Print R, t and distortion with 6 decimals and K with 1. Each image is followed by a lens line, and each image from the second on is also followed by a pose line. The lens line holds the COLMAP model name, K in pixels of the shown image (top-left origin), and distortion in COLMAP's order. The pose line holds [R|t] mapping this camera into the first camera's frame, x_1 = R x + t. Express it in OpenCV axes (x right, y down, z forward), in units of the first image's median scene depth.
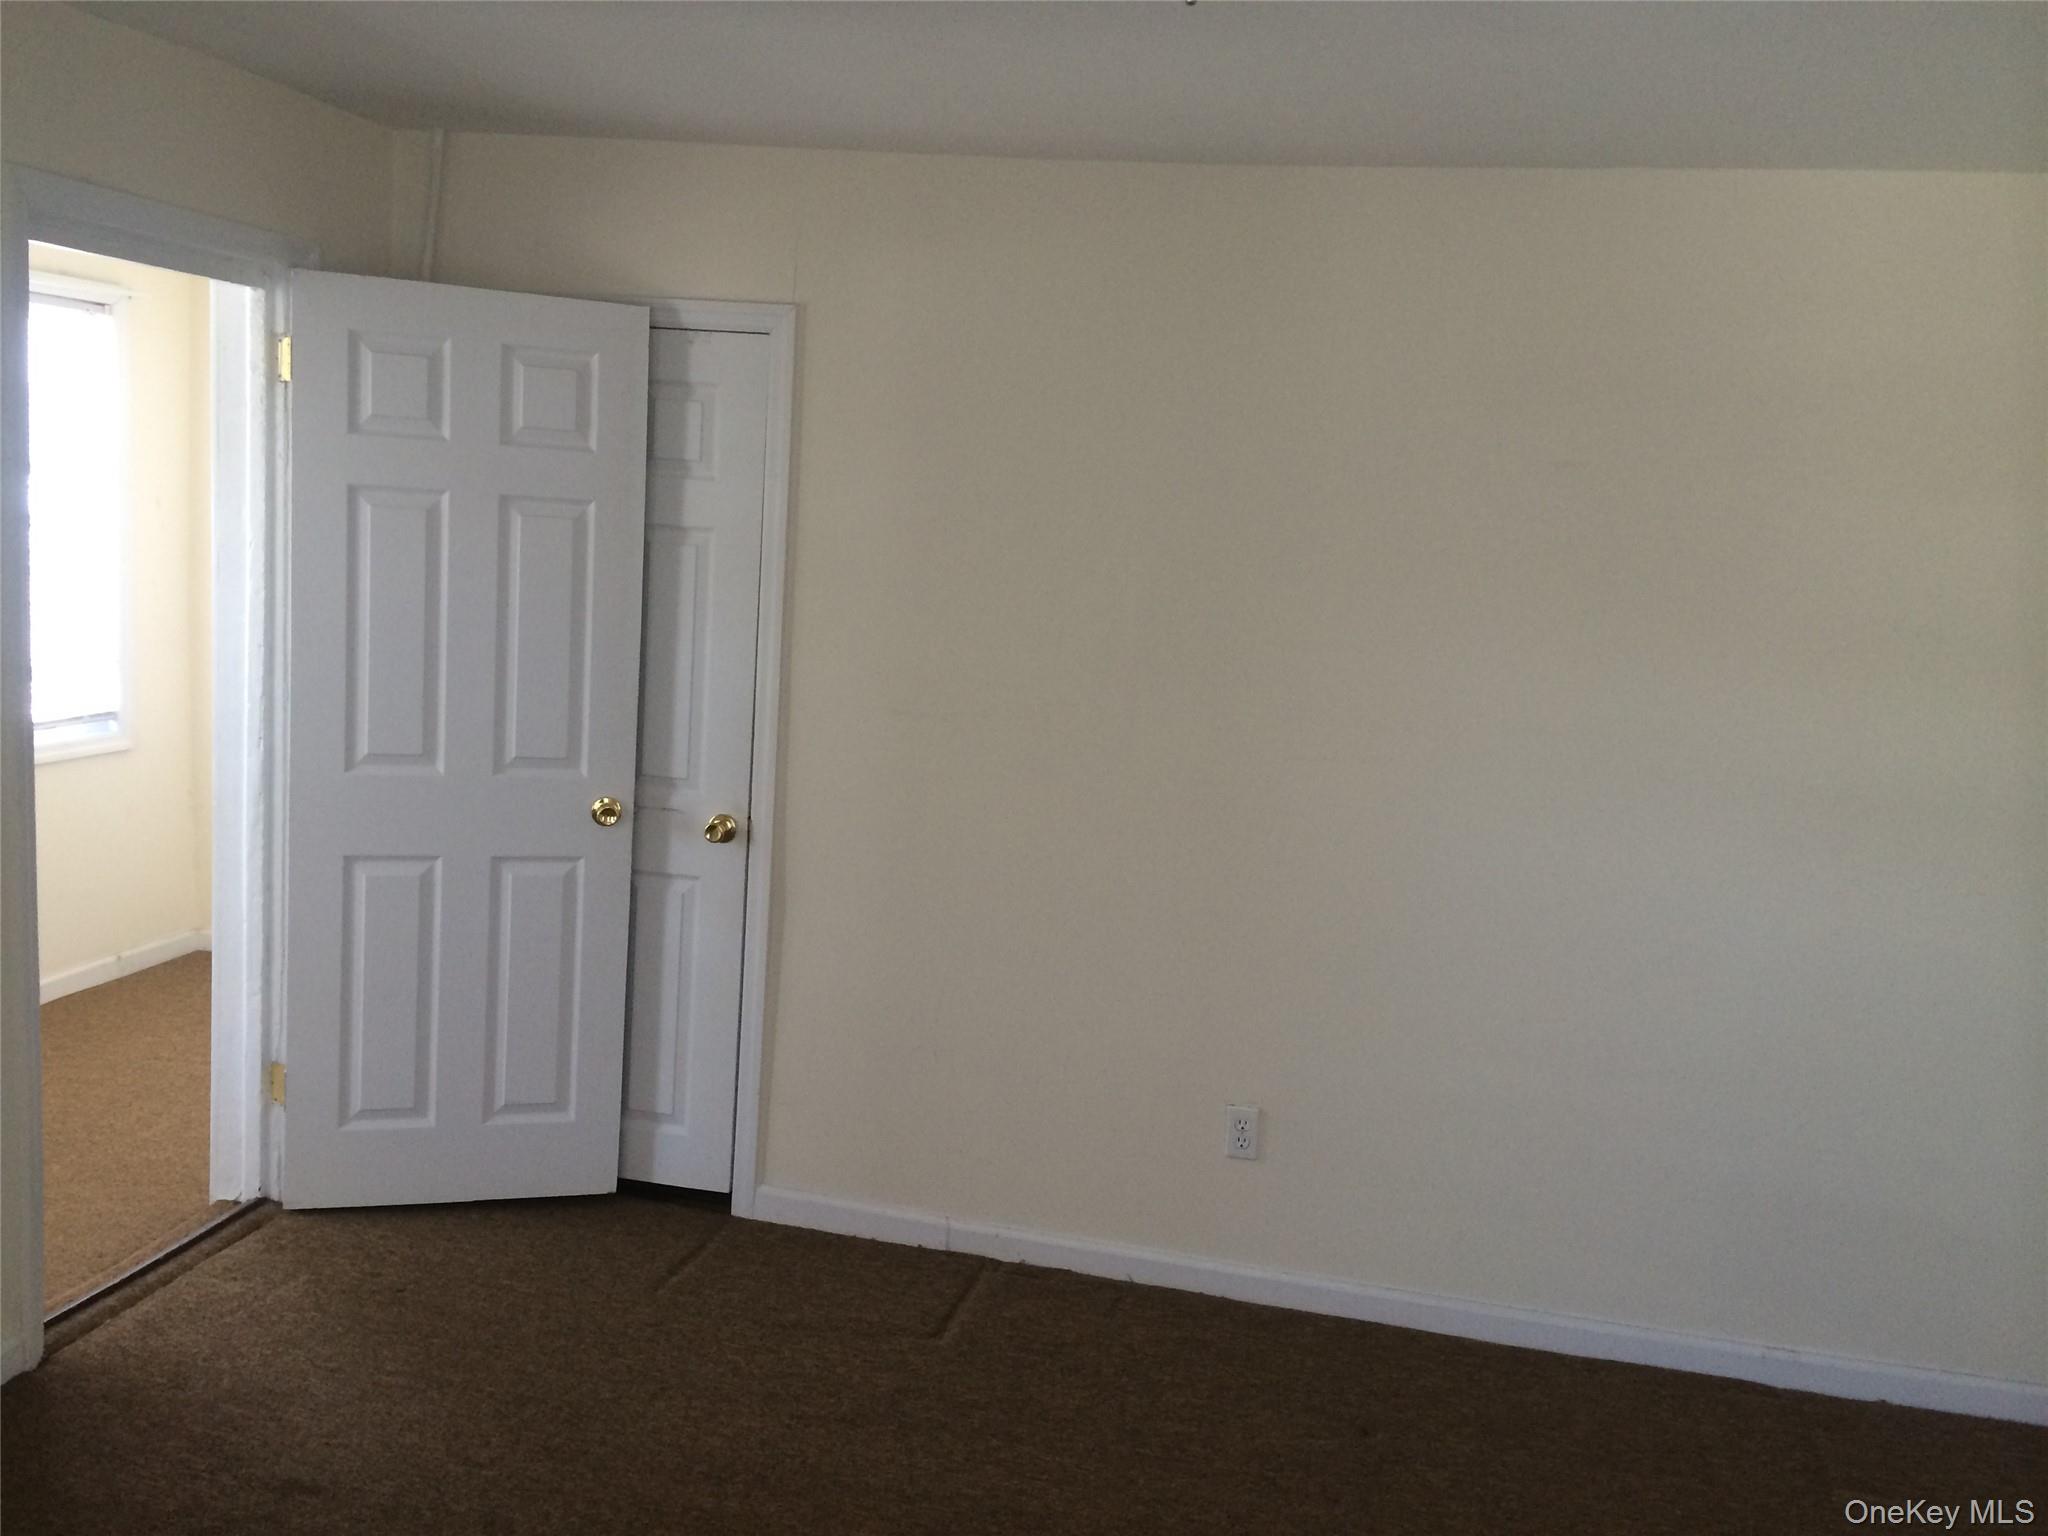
lens RADIAL K [[1779.8, 0, 1024.0], [0, 1779.8, 768.0], [0, 0, 1]] dist [0.098493, -0.101361]
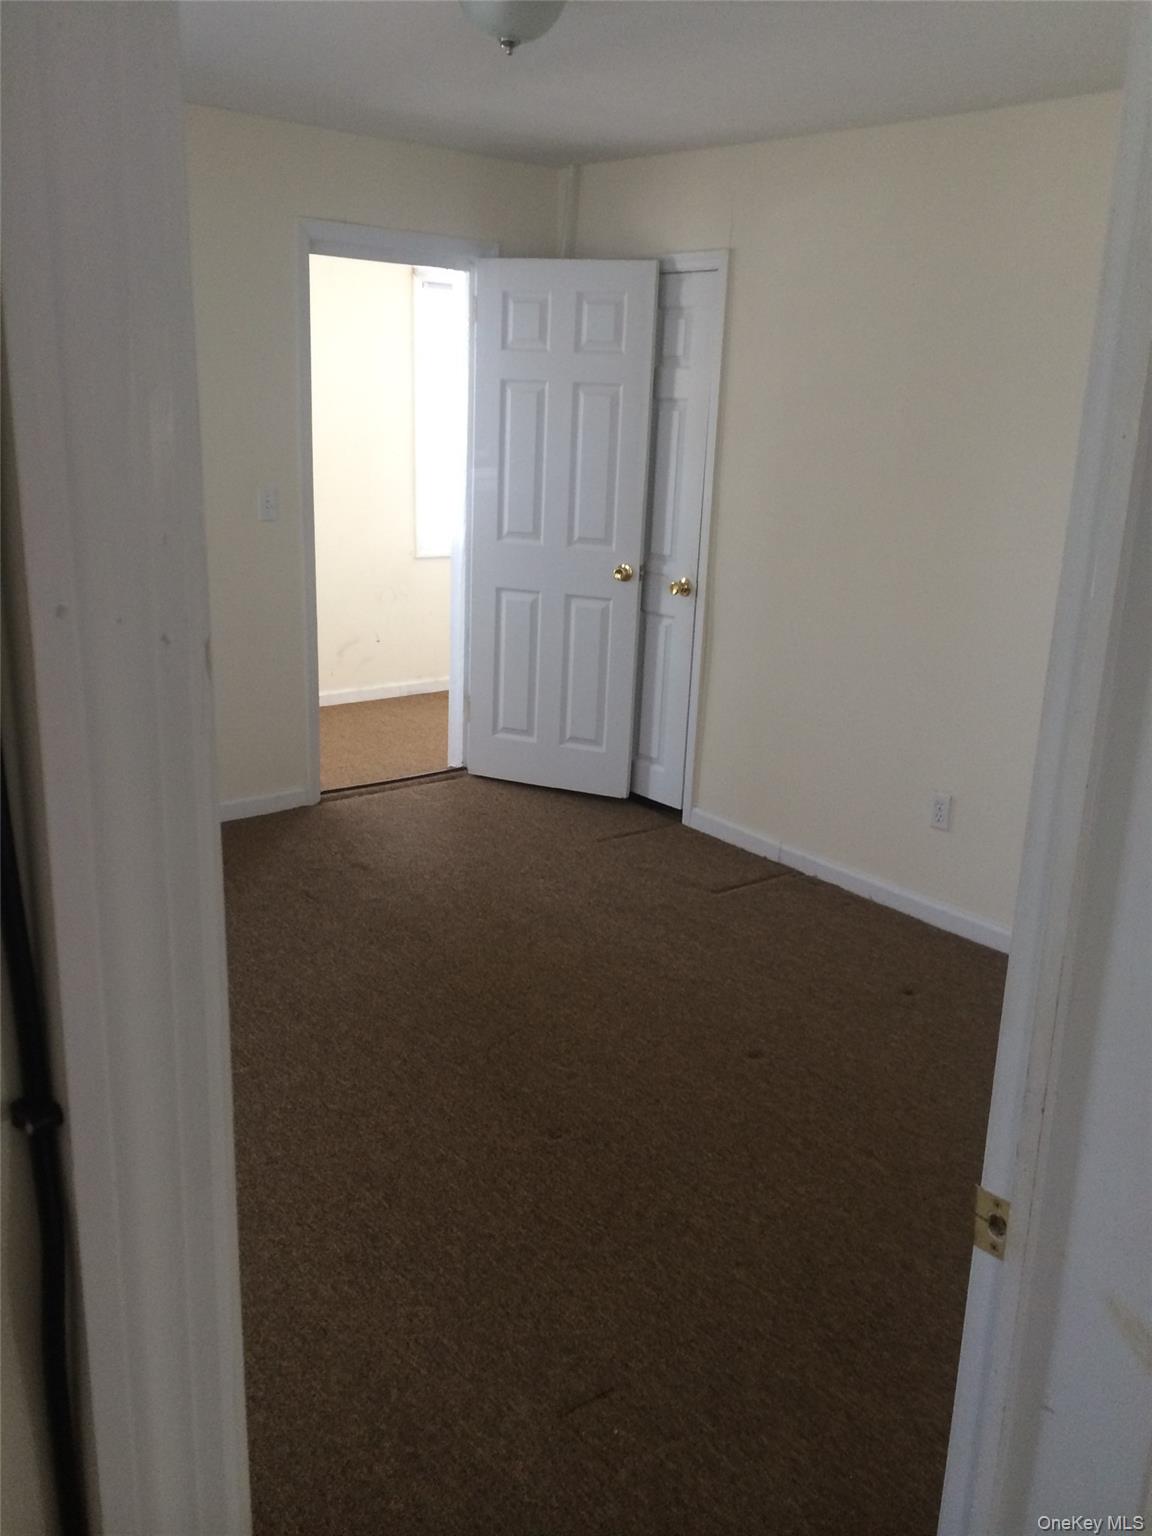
lens RADIAL K [[1373.3, 0, 576.0], [0, 1373.3, 768.0], [0, 0, 1]] dist [0.087786, -0.004082]
pose [[0.780853, 0.134373, -0.610092, 0.560849], [-0.078283, 0.989942, 0.117841, 0.058349], [0.619790, -0.044256, 0.783519, -0.063531]]
